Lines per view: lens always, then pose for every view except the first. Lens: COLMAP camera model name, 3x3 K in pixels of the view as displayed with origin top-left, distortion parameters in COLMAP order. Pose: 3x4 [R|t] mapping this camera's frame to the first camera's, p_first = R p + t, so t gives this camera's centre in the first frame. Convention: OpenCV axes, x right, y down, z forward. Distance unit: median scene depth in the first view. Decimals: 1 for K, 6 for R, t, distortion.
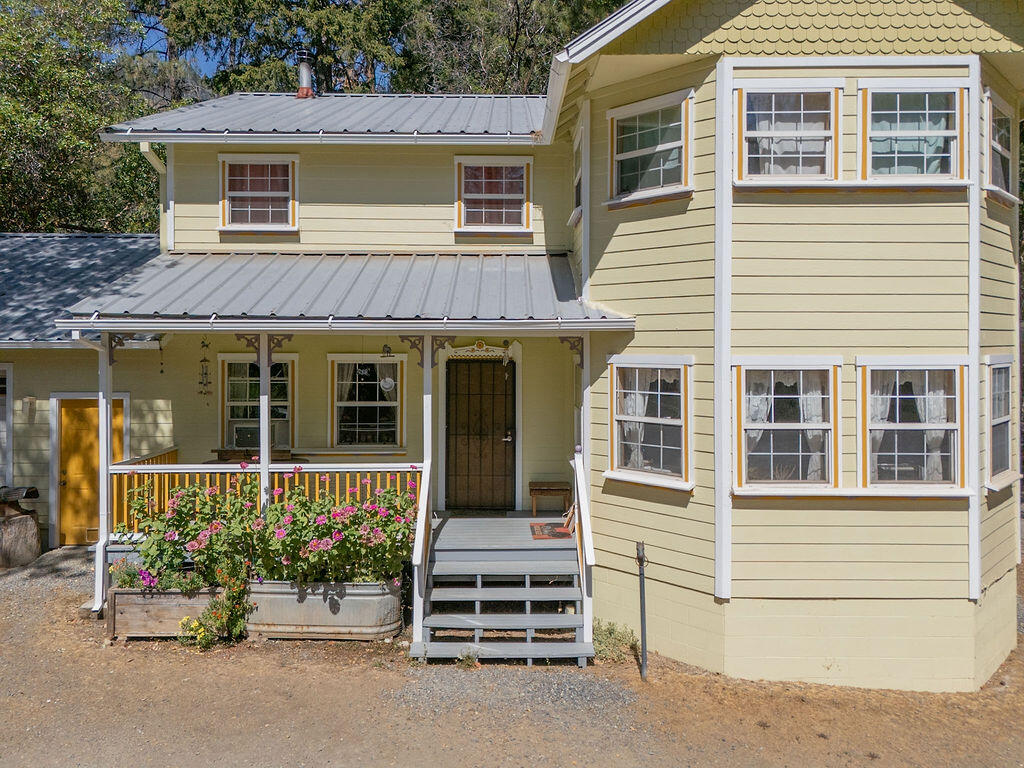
lens RADIAL K [[781.8, 0, 509.7], [0, 781.8, 352.9], [0, 0, 1]] dist [0.036517, -0.029277]
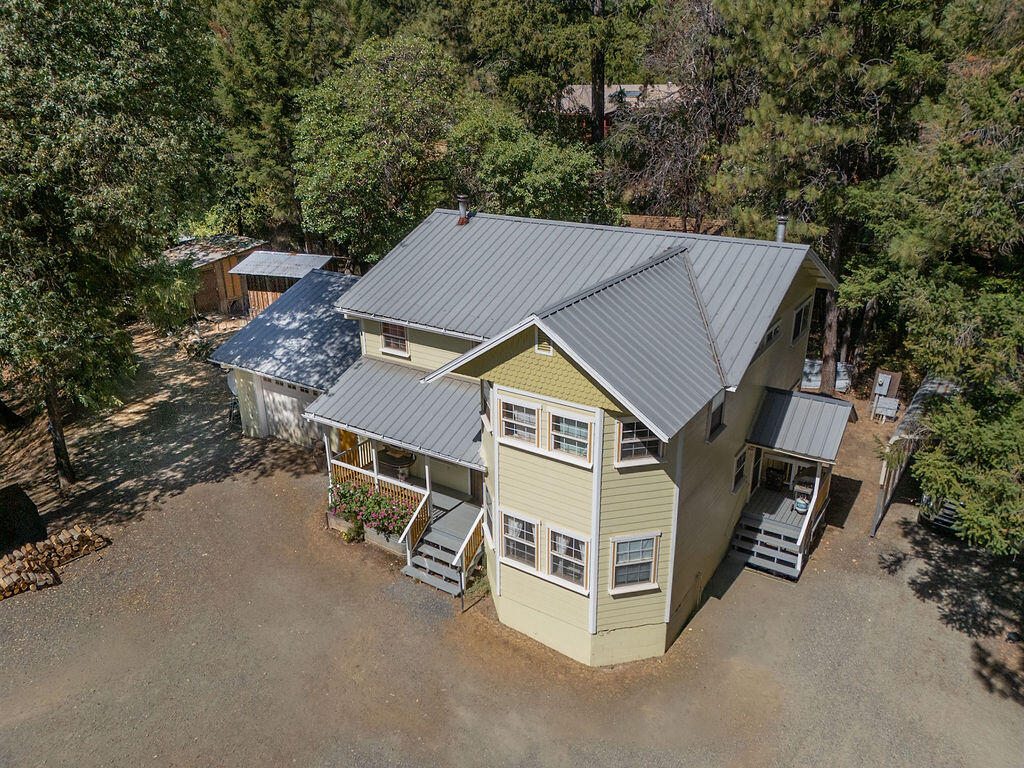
lens RADIAL K [[781.8, 0, 515.1], [0, 781.8, 381.7], [0, 0, 1]] dist [0.036517, -0.029277]
pose [[0.827575, 0.203619, -0.523124, 1.340978], [0.005273, 0.929035, 0.369955, -1.092559], [0.561330, -0.308924, 0.767772, -0.561124]]
